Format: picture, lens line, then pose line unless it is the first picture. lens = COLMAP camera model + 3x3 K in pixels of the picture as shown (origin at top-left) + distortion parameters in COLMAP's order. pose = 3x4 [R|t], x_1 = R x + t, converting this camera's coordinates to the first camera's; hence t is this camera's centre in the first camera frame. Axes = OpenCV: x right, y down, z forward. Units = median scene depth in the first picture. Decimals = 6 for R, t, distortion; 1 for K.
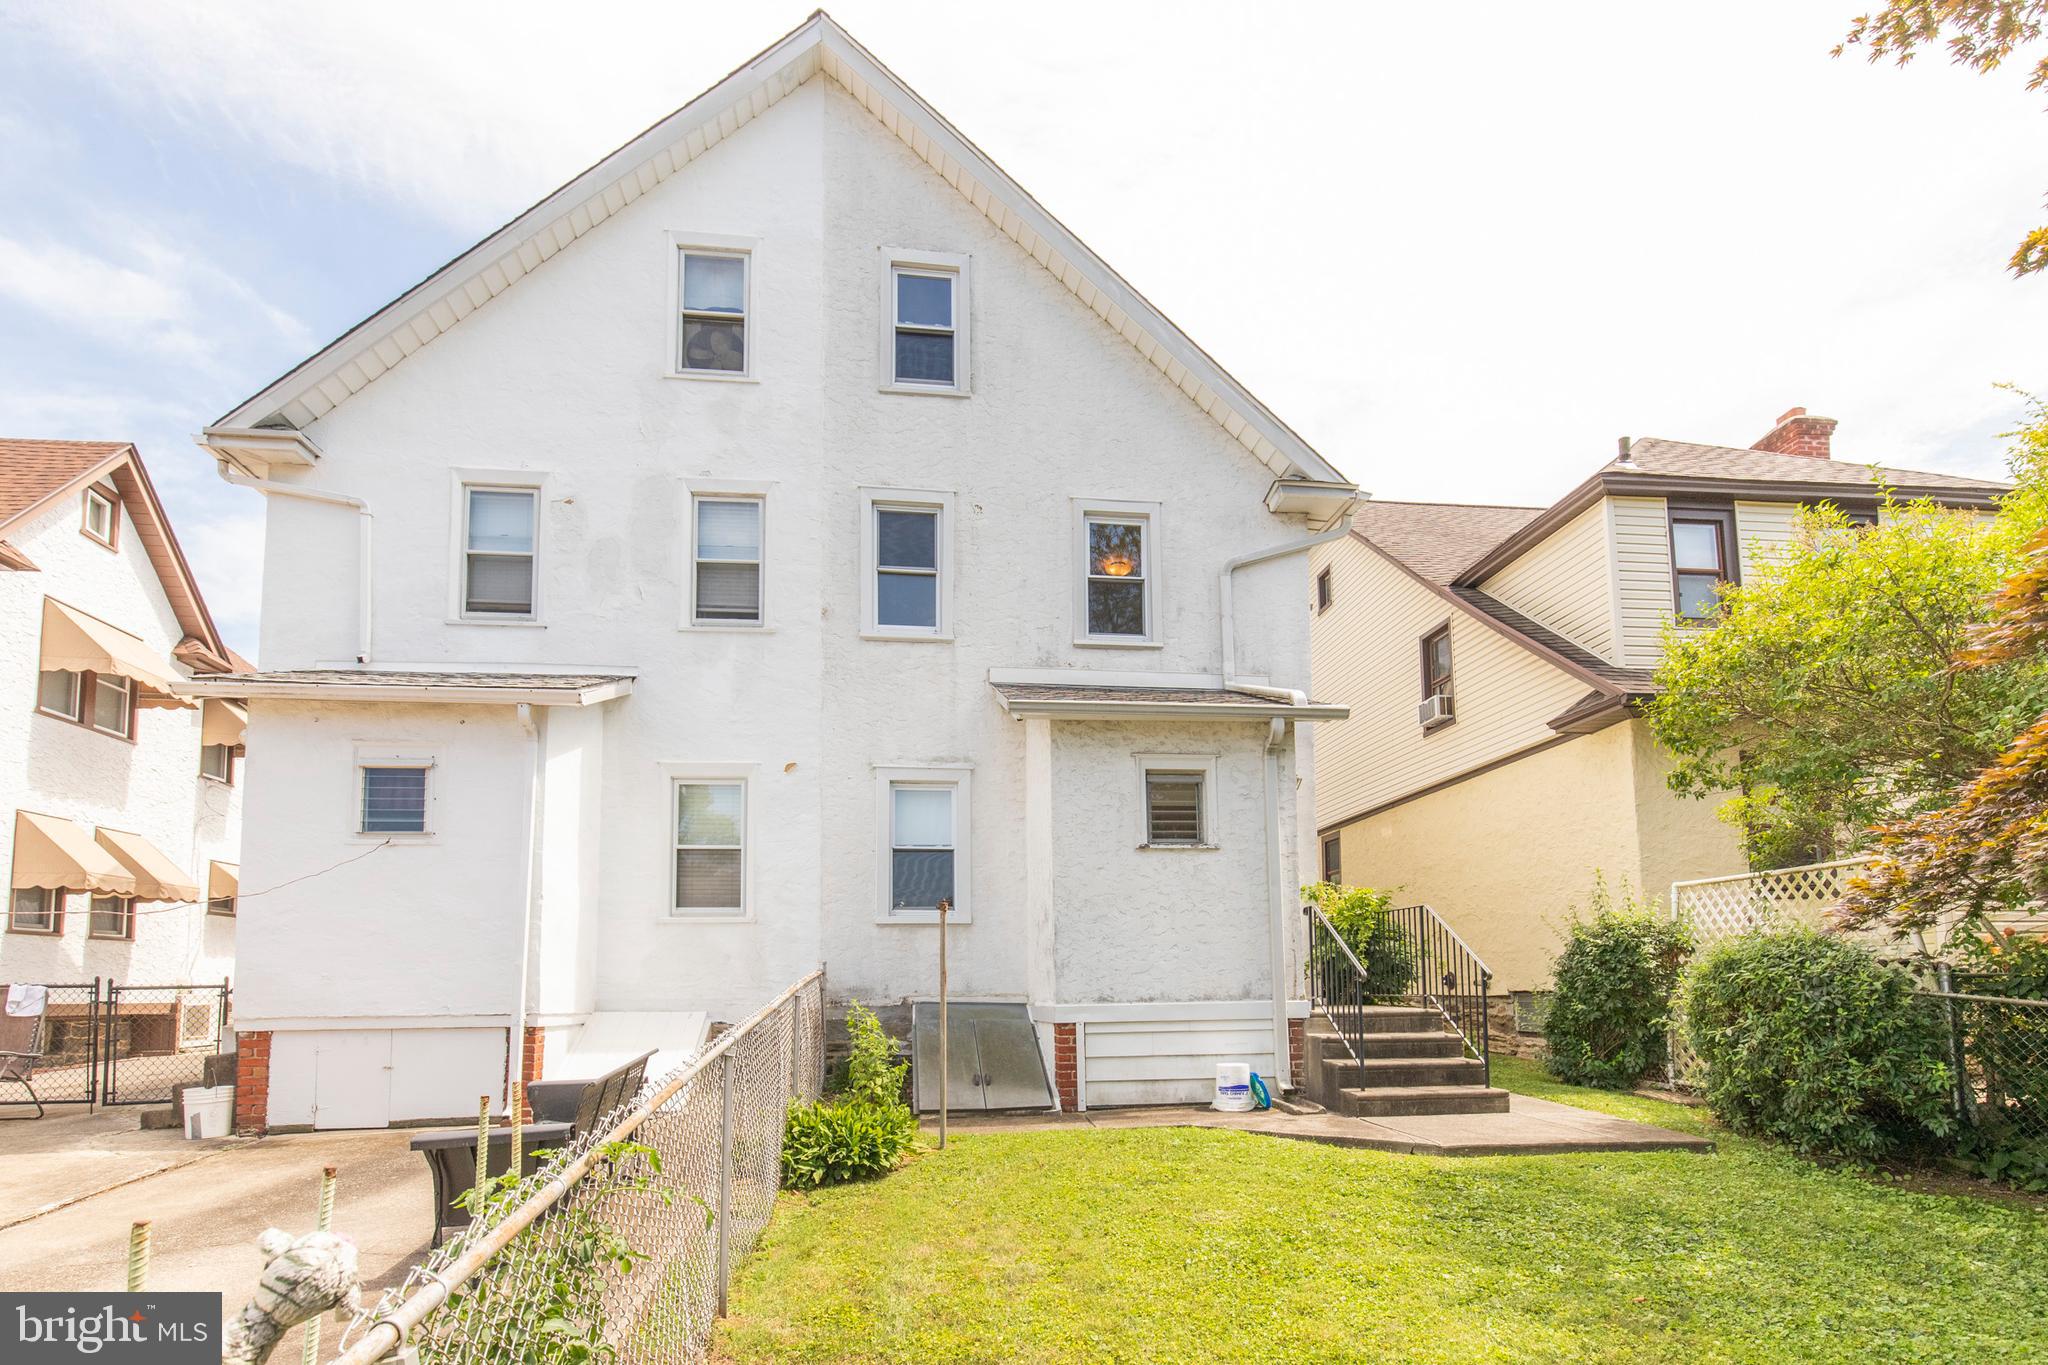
lens RADIAL K [[1076.9, 0, 1022.1], [0, 1076.9, 777.5], [0, 0, 1]] dist [-0.000360, -0.000123]
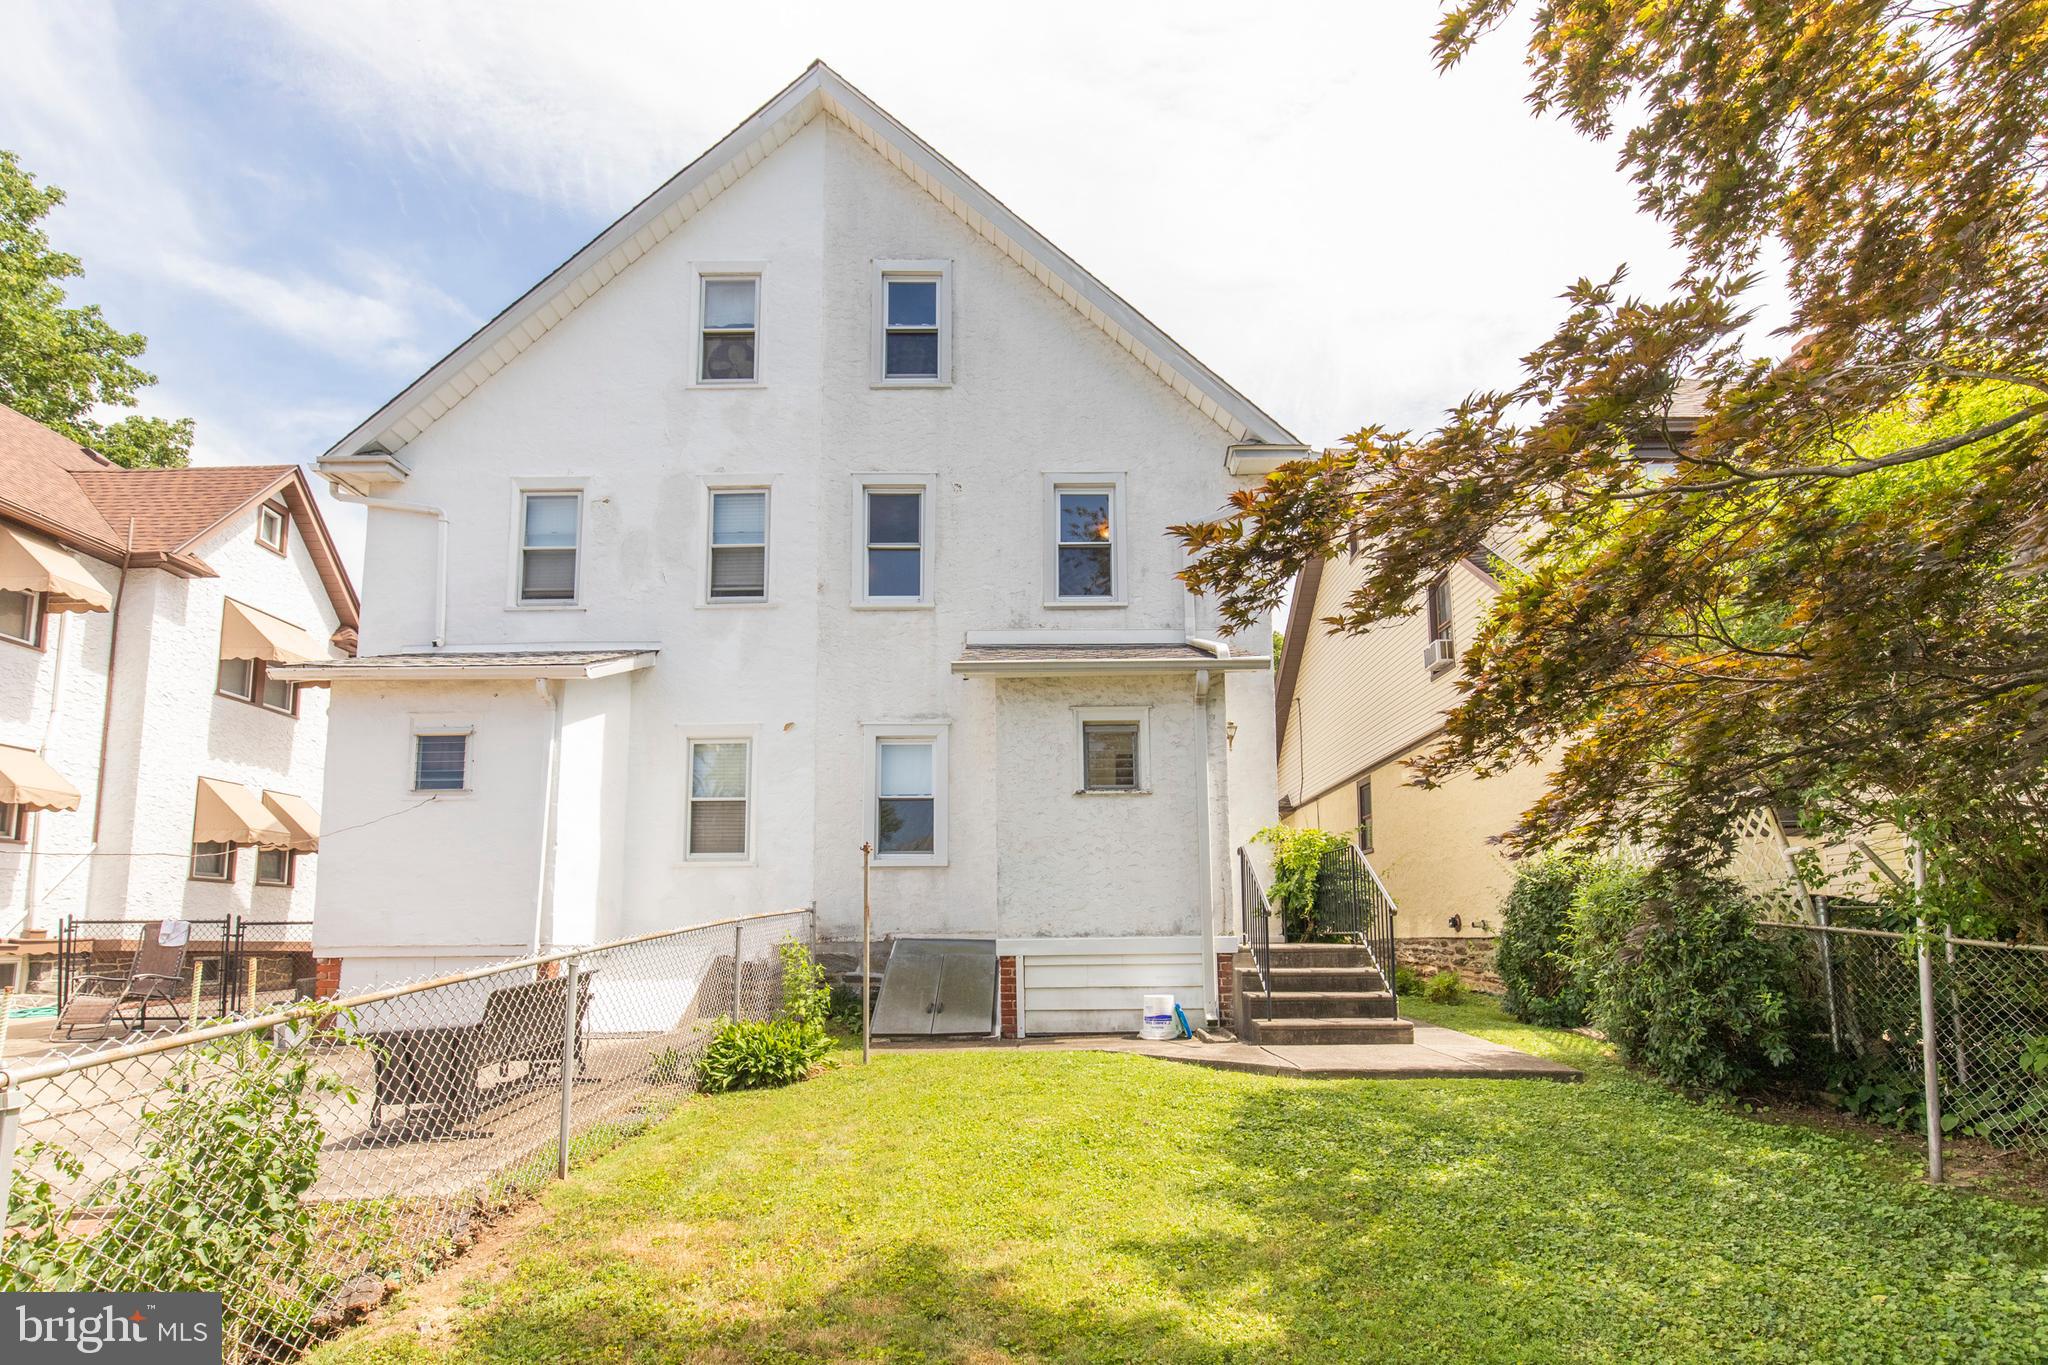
lens RADIAL K [[1069.2, 0, 1024.0], [0, 1069.2, 682.5], [0, 0, 1]] dist [0.000067, -0.000257]
pose [[0.990086, -0.029129, -0.137407, 0.183153], [0.023090, 0.998704, -0.045346, 0.000809], [0.138549, 0.041724, 0.989476, -0.068219]]
